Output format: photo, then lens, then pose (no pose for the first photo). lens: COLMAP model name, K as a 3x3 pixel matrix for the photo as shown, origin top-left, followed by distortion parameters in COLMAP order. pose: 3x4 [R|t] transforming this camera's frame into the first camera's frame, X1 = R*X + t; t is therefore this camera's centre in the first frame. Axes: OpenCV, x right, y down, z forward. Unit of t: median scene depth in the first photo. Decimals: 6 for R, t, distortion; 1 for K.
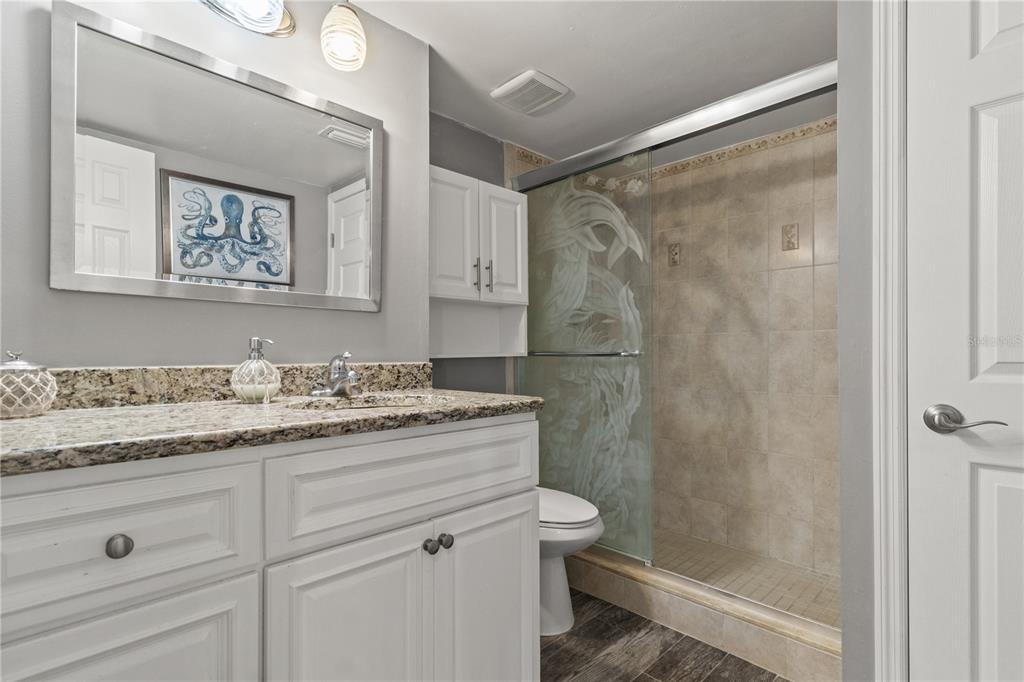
lens RADIAL K [[494.2, 0, 521.3], [0, 494.2, 362.5], [0, 0, 1]] dist [0.001111, 0.001184]
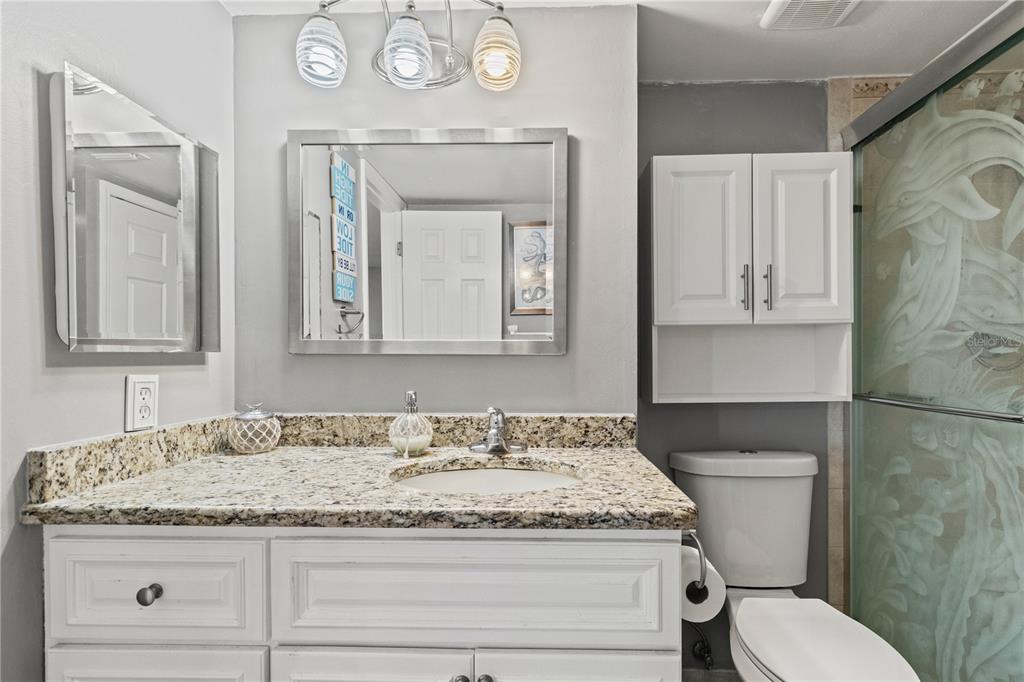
lens RADIAL K [[494.2, 0, 530.4], [0, 494.2, 369.0], [0, 0, 1]] dist [0.001111, 0.001184]
pose [[0.682257, 0.016181, -0.730933, 0.280794], [-0.012117, 0.999868, 0.010825, -0.081572], [0.731012, 0.001471, 0.682363, 0.359677]]
